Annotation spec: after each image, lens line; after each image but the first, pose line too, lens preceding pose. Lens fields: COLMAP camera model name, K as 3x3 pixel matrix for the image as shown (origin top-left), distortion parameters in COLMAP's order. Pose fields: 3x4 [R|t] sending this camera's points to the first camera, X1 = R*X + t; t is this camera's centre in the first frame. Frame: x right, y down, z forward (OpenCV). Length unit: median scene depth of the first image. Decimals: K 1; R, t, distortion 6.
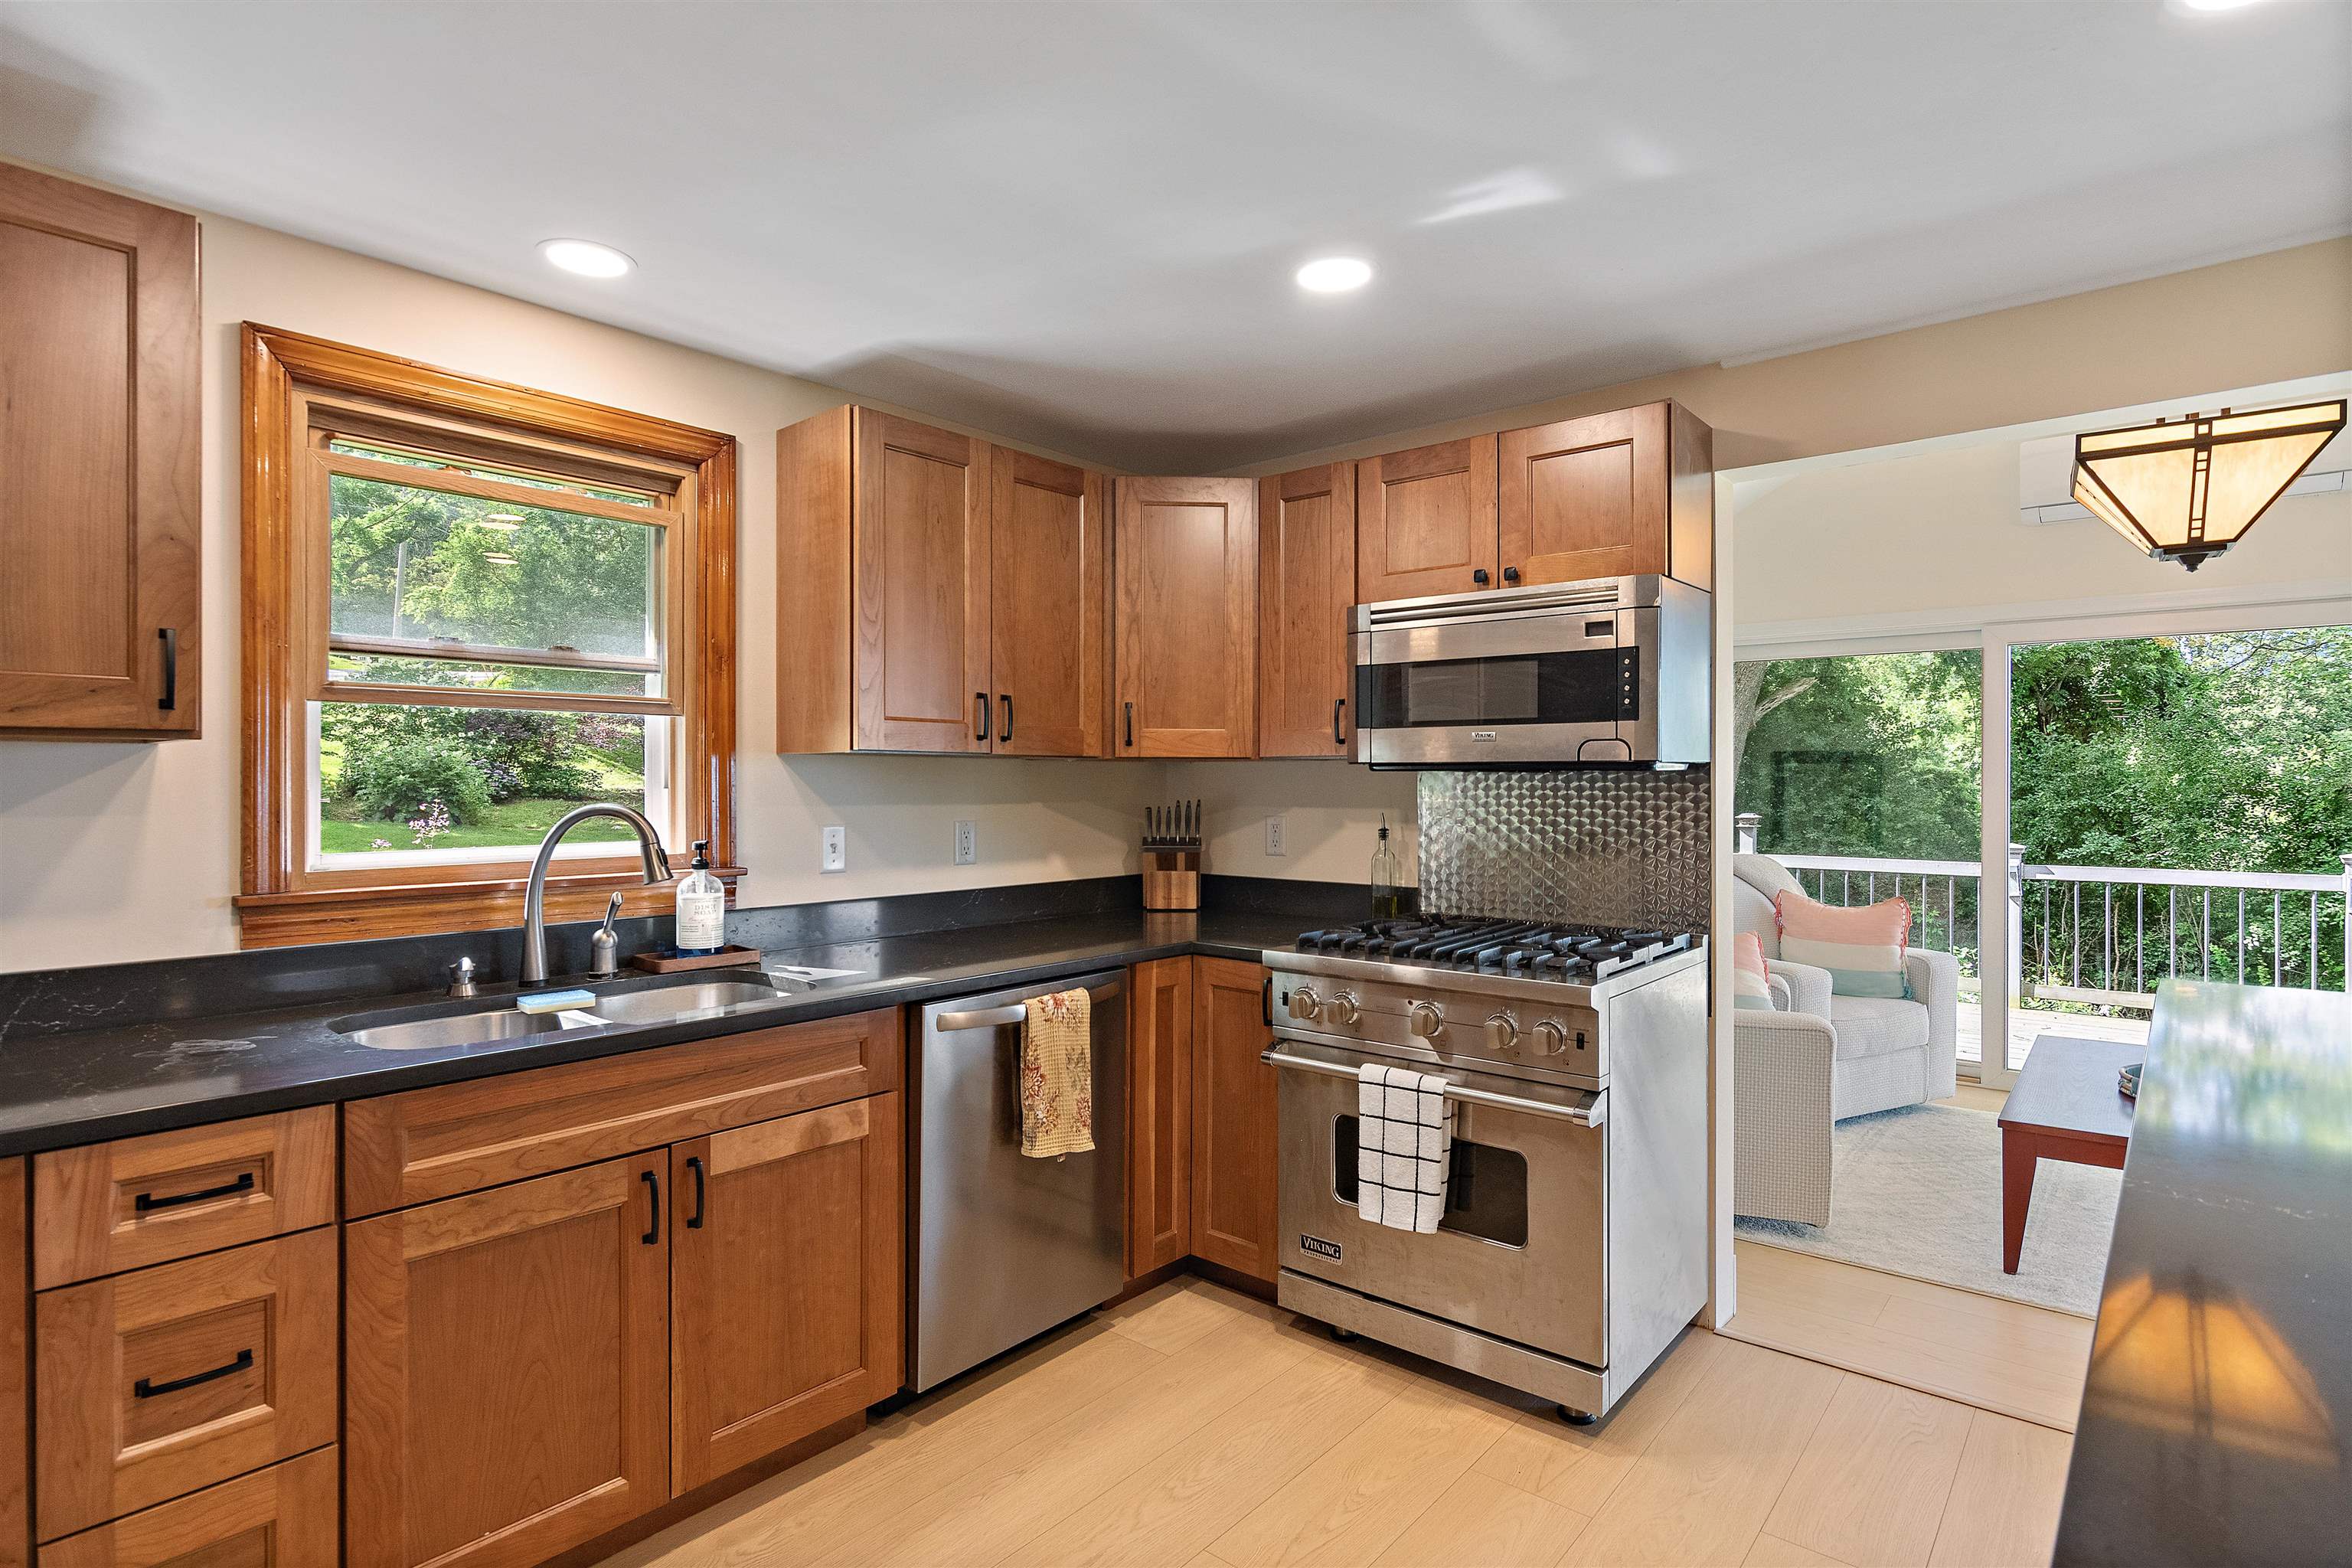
lens RADIAL K [[1183.2, 0, 1176.0], [0, 1183.2, 784.0], [0, 0, 1]] dist [-0.003433, -0.000653]
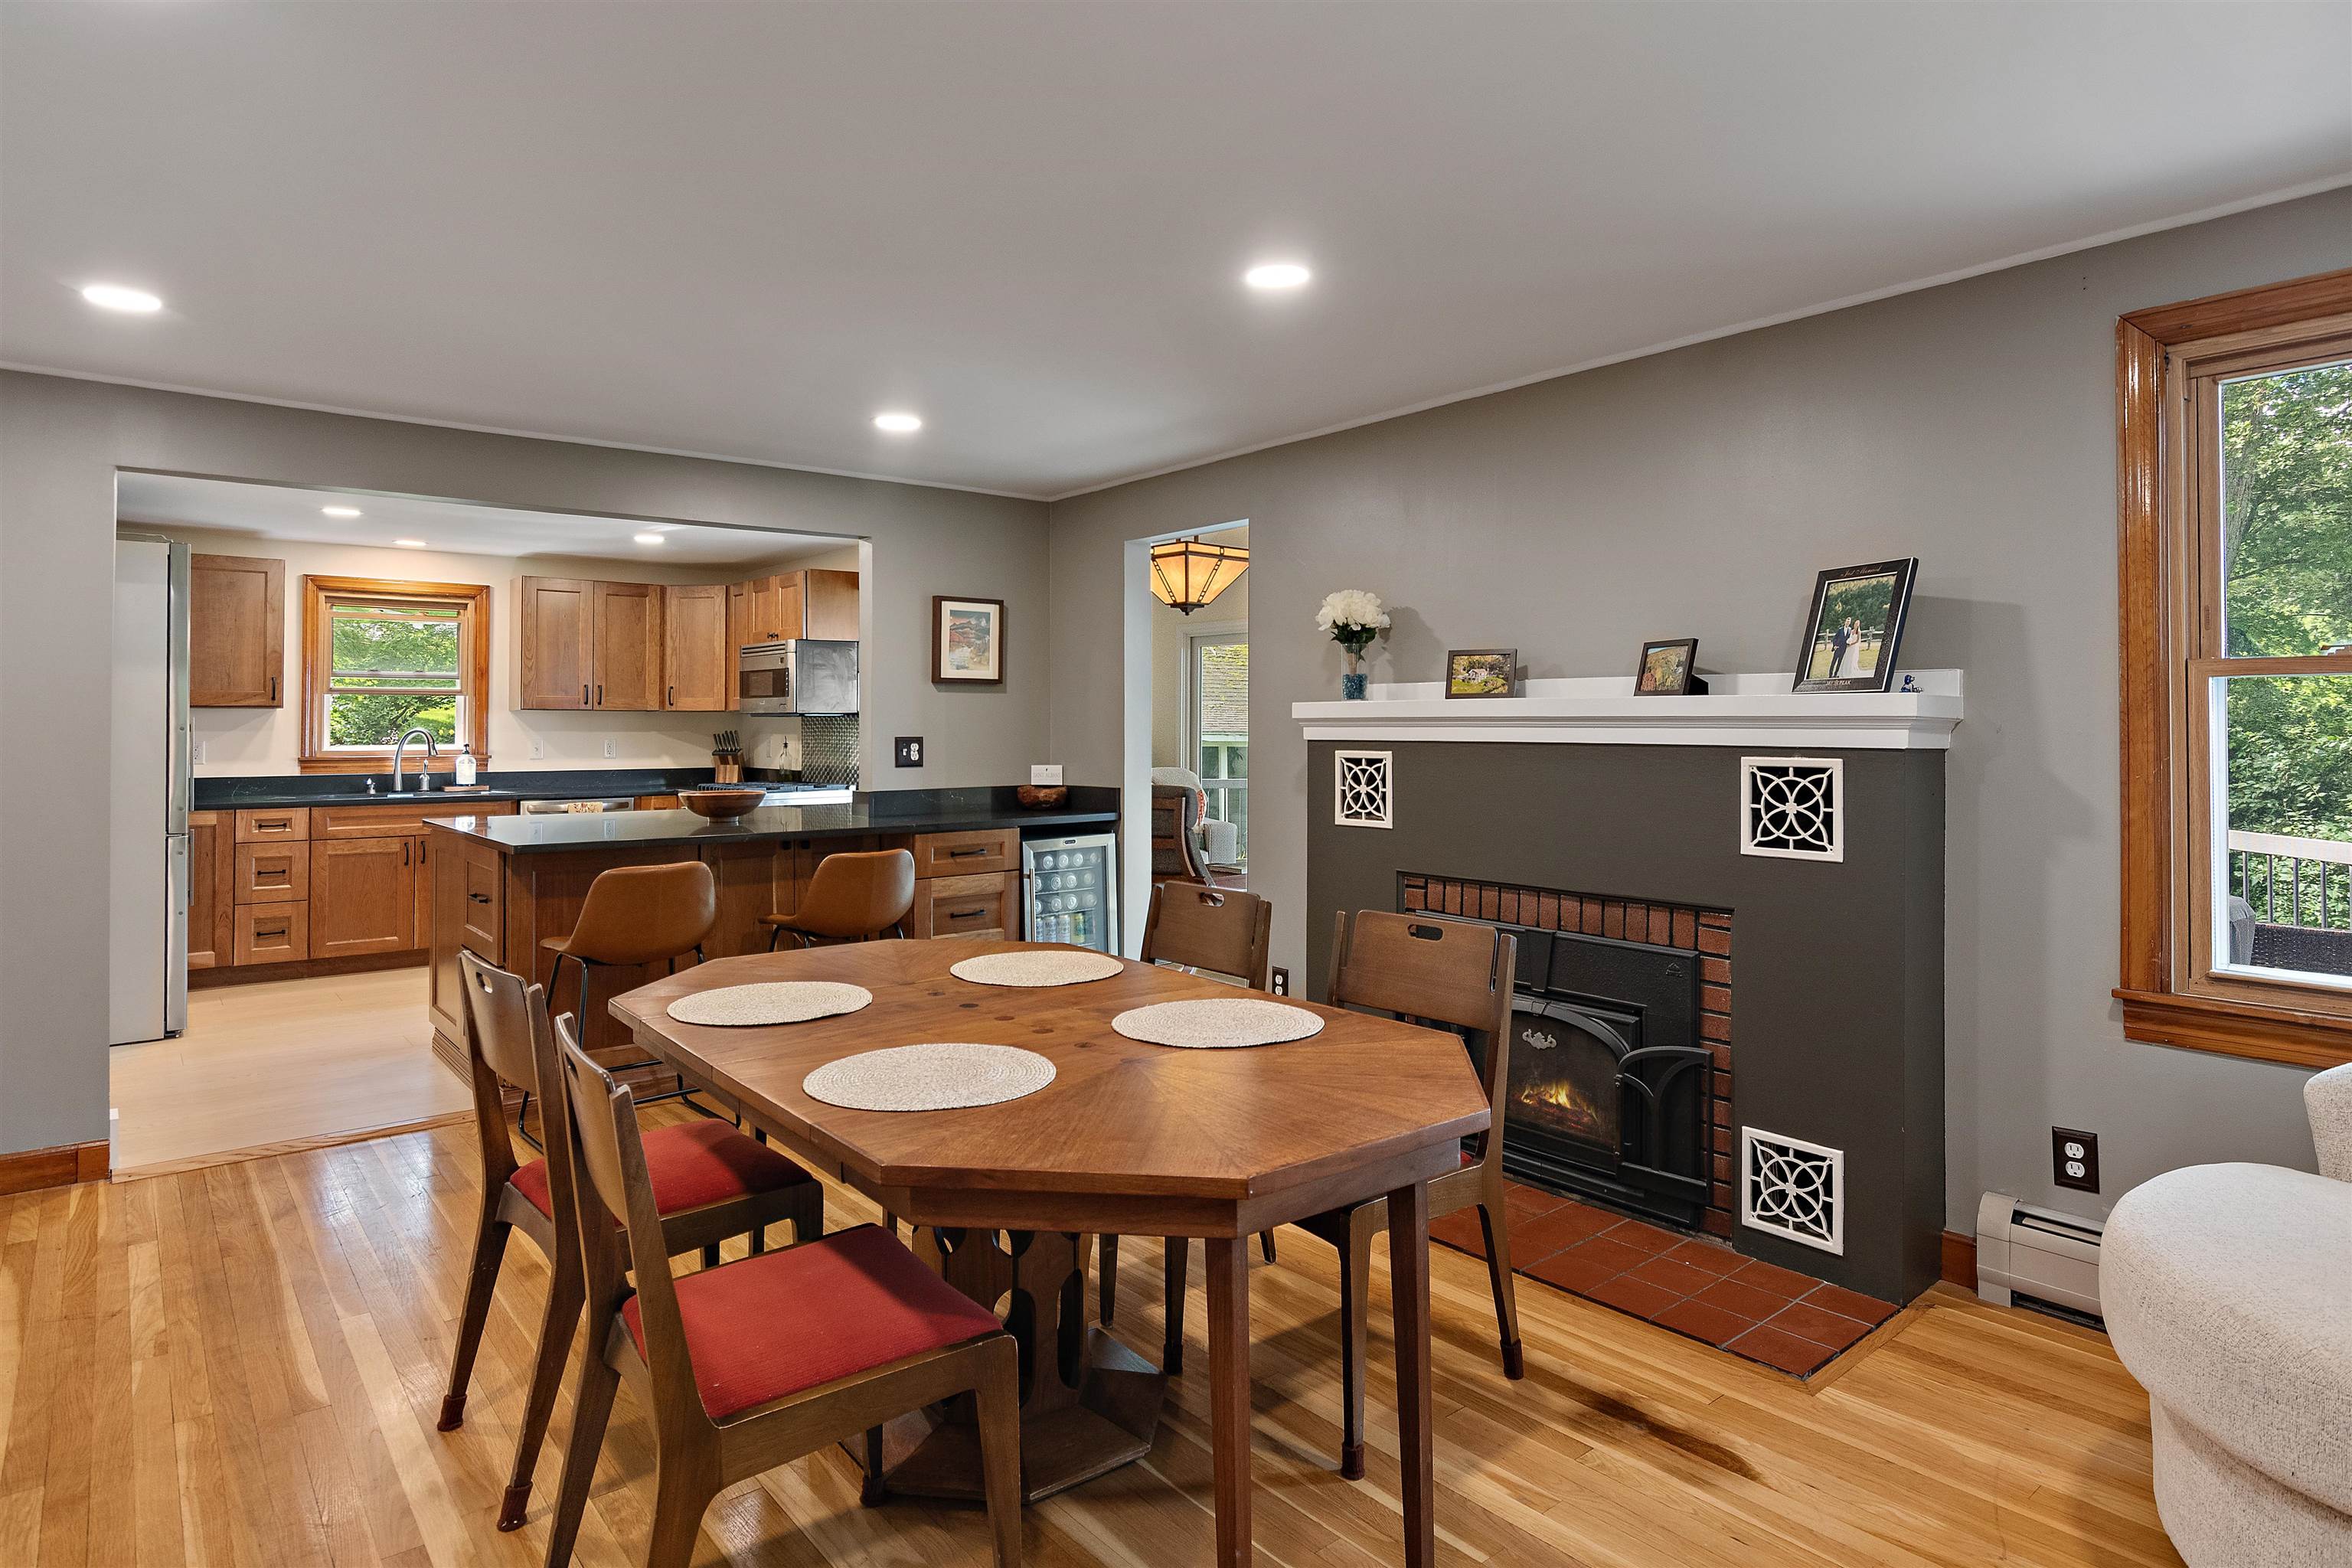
lens RADIAL K [[1291.6, 0, 1166.2], [0, 1291.6, 706.1], [0, 0, 1]] dist [-0.002144, -0.000432]
pose [[0.983897, -0.002981, -0.178713, 1.645559], [-0.000420, 0.999820, -0.018987, 0.018424], [0.178738, 0.018757, 0.983718, -1.550532]]
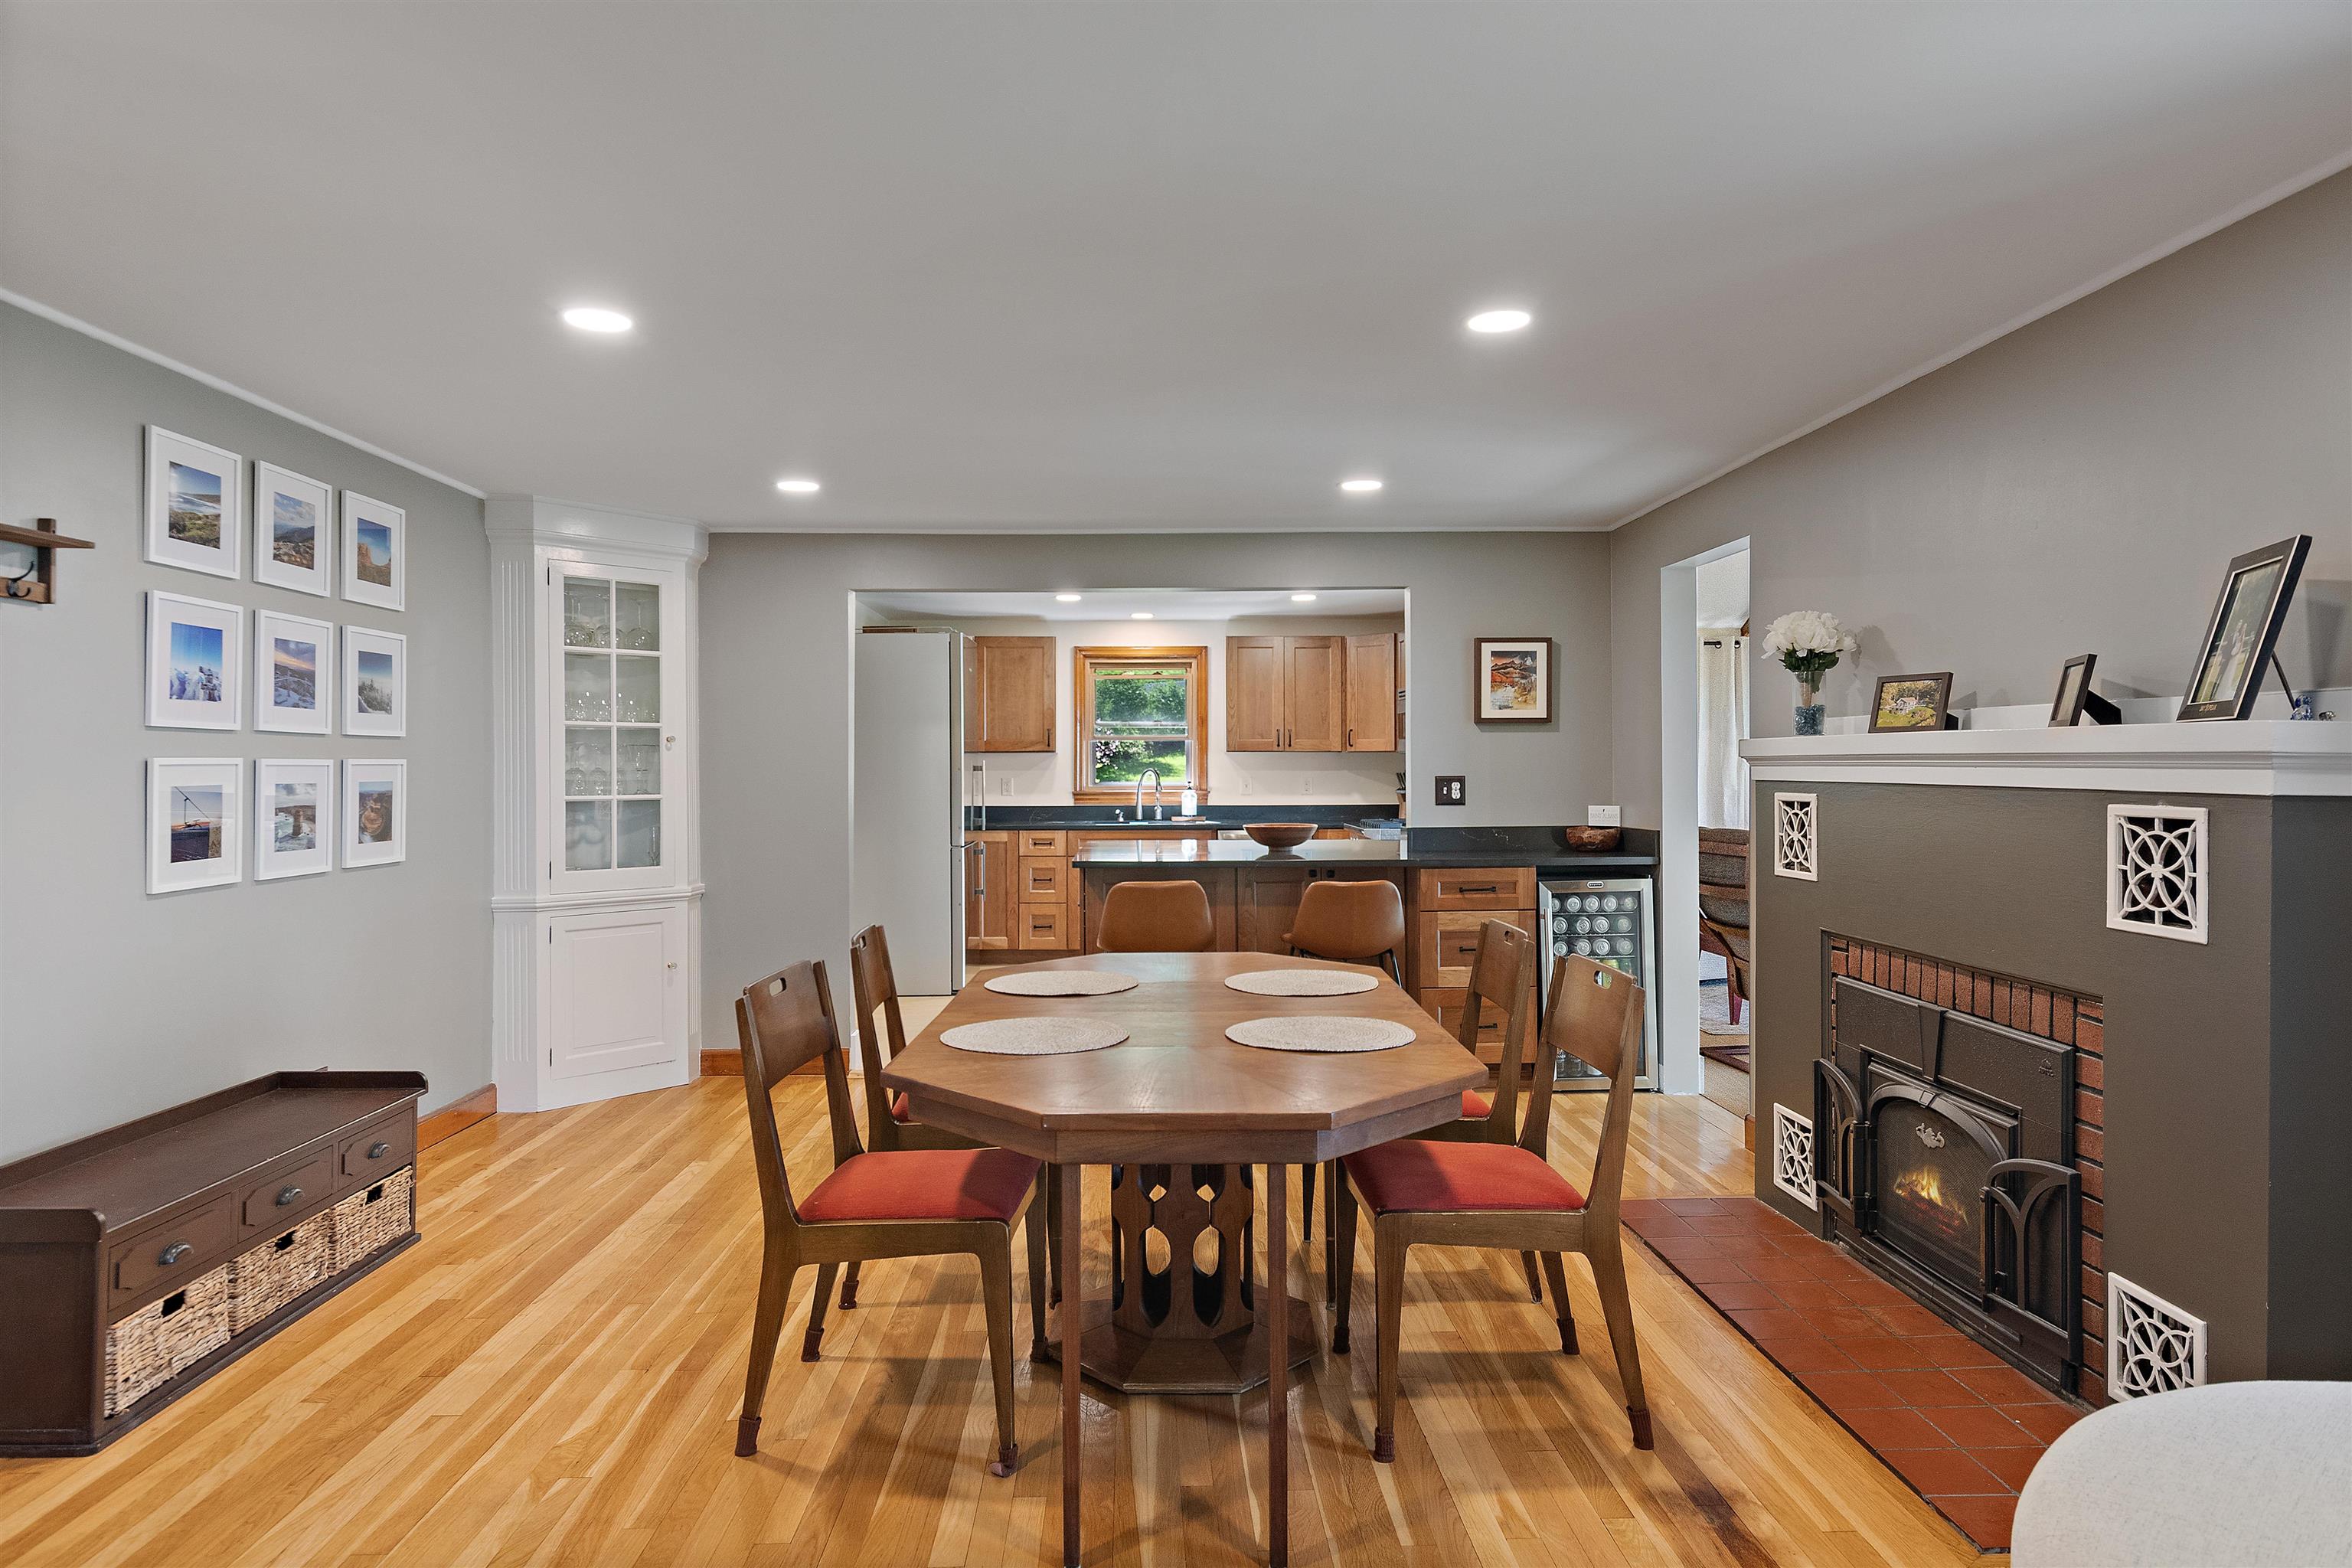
lens RADIAL K [[1362.8, 0, 1173.3], [0, 1362.8, 759.8], [0, 0, 1]] dist [0.000881, -0.000712]
pose [[0.672450, -0.005663, -0.740121, 2.233166], [0.001220, 0.999978, -0.006543, 0.015955], [0.740142, 0.003497, 0.672442, -1.450697]]
